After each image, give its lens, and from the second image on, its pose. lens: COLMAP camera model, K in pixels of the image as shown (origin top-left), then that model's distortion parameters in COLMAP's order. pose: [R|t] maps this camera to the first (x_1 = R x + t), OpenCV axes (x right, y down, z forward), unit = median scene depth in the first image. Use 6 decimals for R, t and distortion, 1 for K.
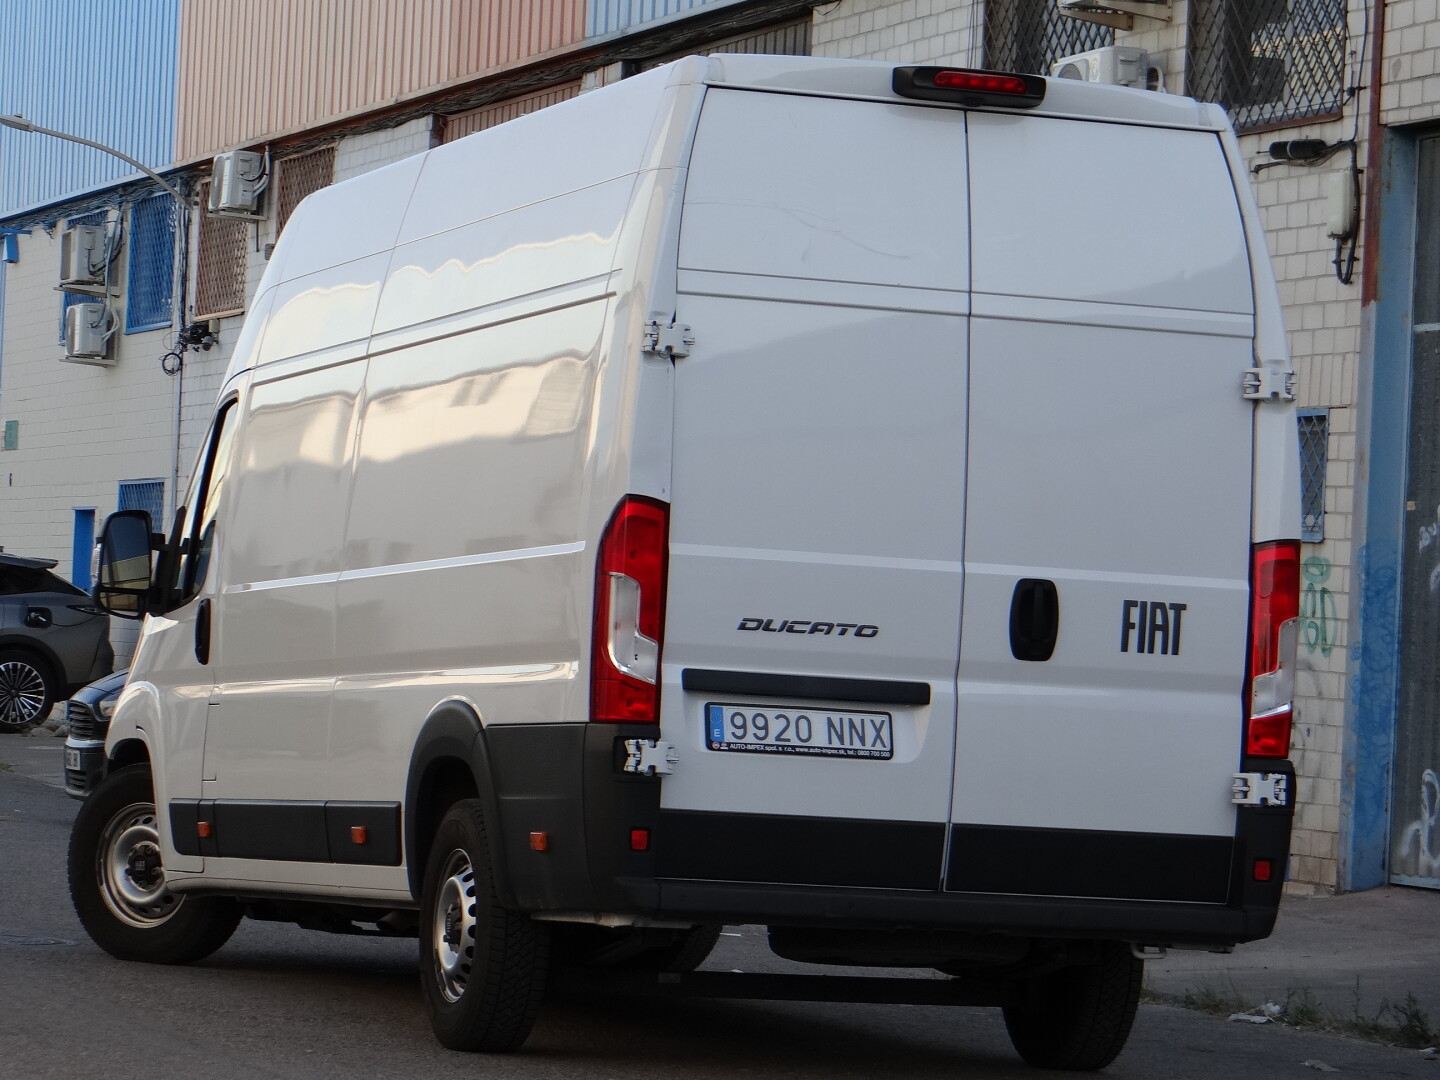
lens RADIAL K [[5839.3, 0, 717.5], [0, 5839.3, 533.8], [0, 0, 1]] dist [-0.048935, 0.000000]
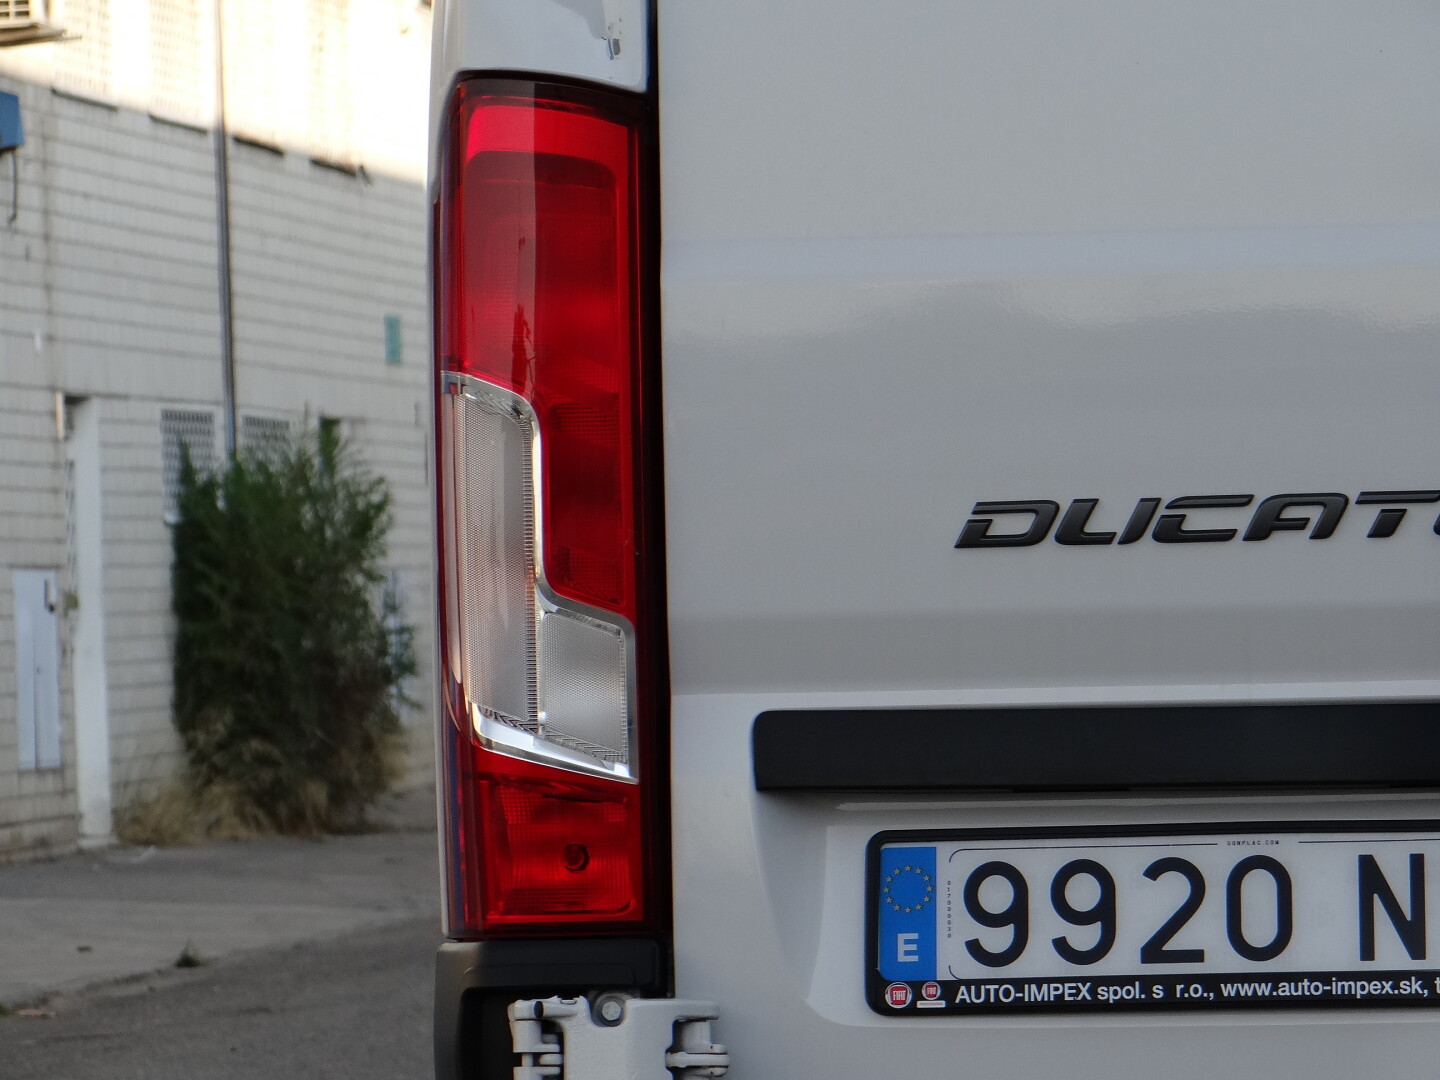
lens RADIAL K [[10311.0, 0, 715.4], [0, 10311.0, 543.8], [0, 0, 1]] dist [0.214041, 0.000000]
pose [[0.911595, -0.079373, -0.403354, 0.177900], [0.083060, 0.996509, -0.008376, 0.018972], [0.402611, -0.025867, 0.915006, 0.566252]]
